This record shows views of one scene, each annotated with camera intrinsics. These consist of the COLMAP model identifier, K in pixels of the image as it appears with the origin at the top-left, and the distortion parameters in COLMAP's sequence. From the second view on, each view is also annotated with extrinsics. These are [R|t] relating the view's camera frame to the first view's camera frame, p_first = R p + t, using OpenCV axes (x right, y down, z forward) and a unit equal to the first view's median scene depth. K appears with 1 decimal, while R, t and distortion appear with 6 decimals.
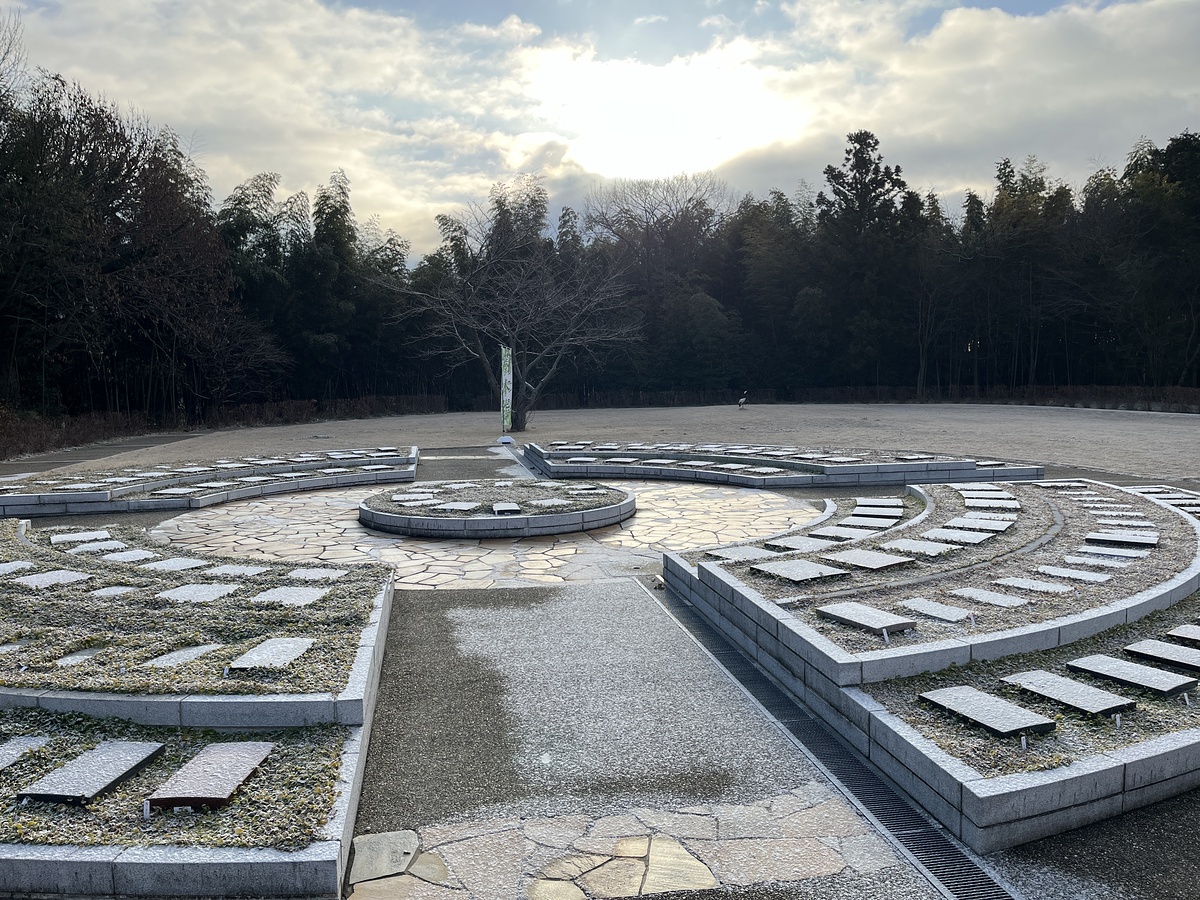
lens RADIAL K [[924.0, 0, 600.0], [0, 924.0, 450.0], [0, 0, 1]] dist [0.071028, -0.088838]
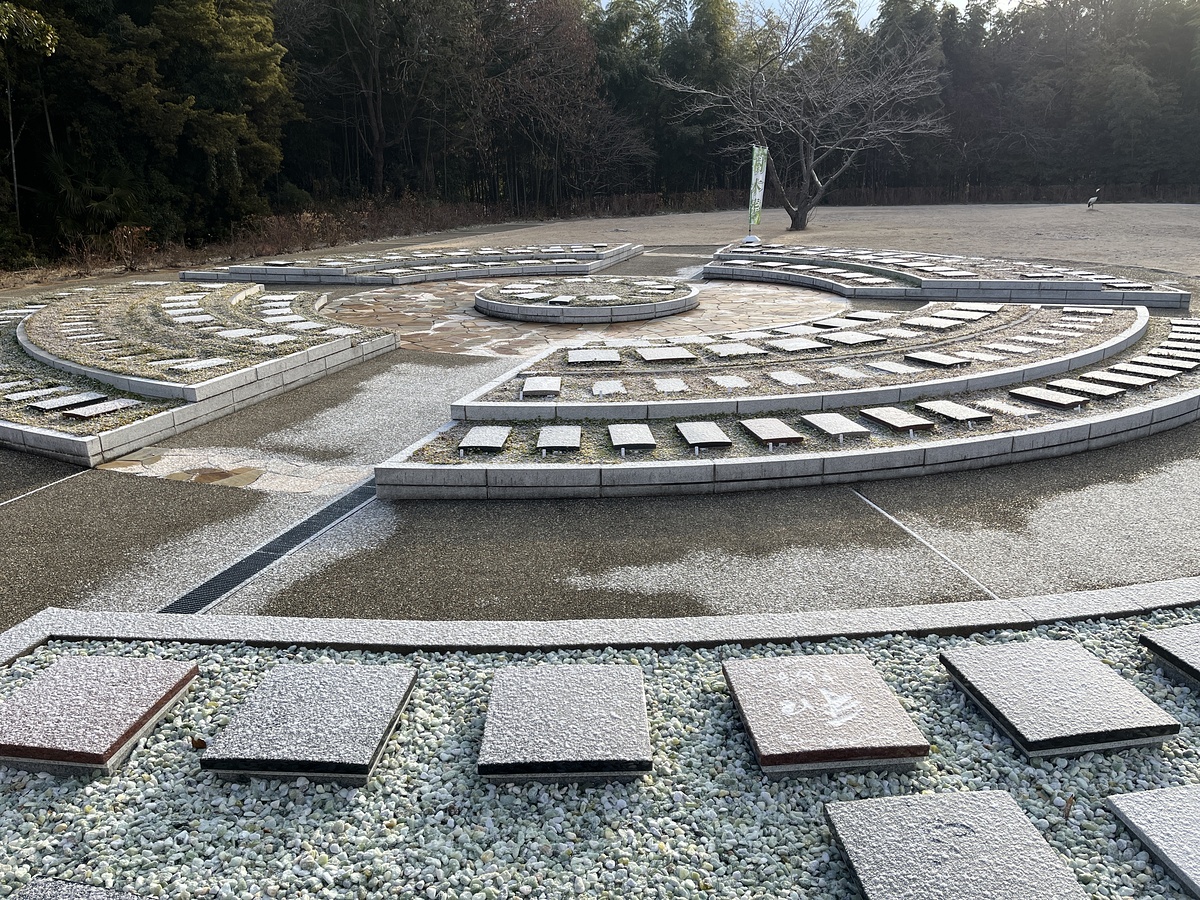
lens RADIAL K [[924.0, 0, 600.0], [0, 924.0, 450.0], [0, 0, 1]] dist [0.071028, -0.088838]
pose [[0.891630, 0.135012, -0.432166, 0.106951], [-0.037029, 0.973052, 0.227593, -0.005295], [0.451247, -0.186926, 0.872602, -0.019769]]
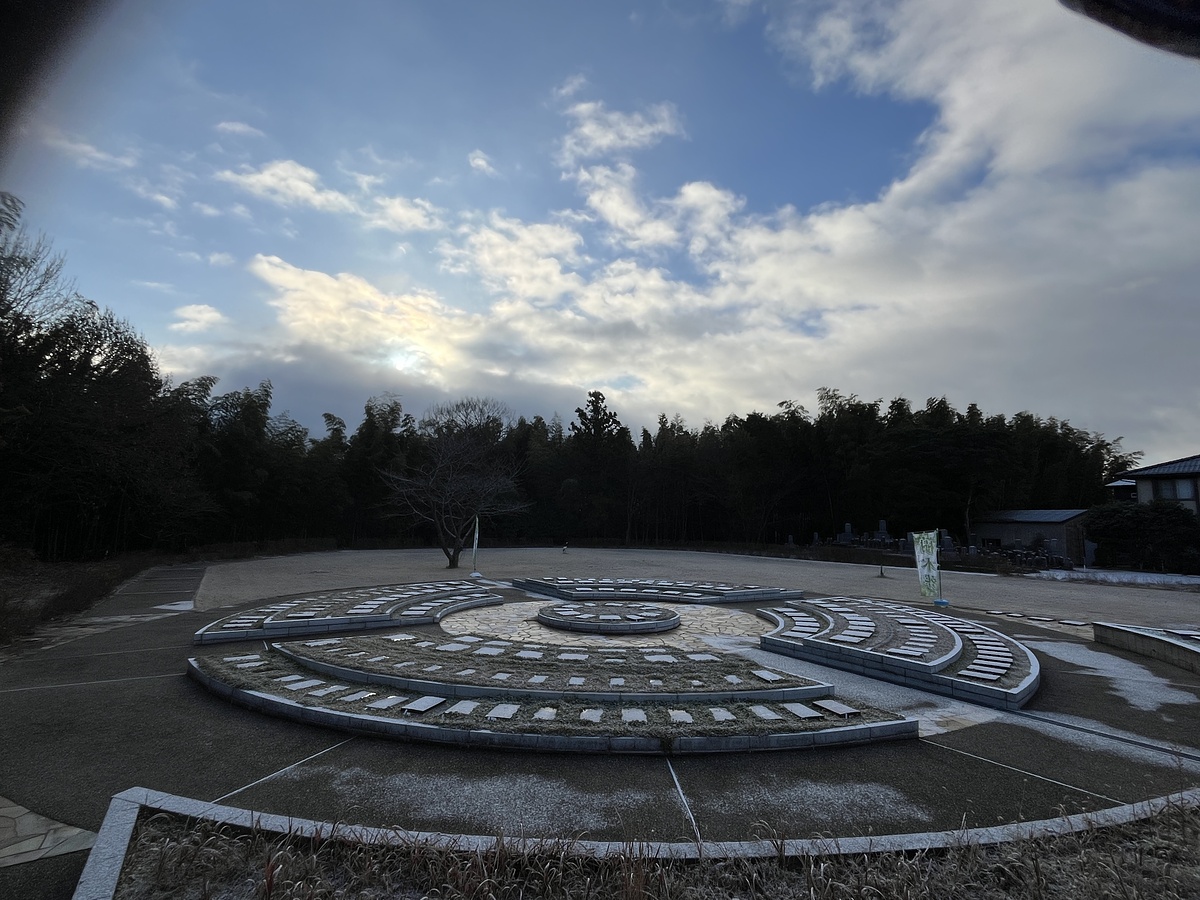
lens RADIAL K [[629.1, 0, 600.0], [0, 629.1, 450.0], [0, 0, 1]] dist [-0.000352, -0.000025]
pose [[0.922317, 0.072710, 0.379533, -0.174115], [0.000579, 0.981878, -0.189513, -0.008815], [-0.386434, 0.175010, 0.905561, -0.064682]]
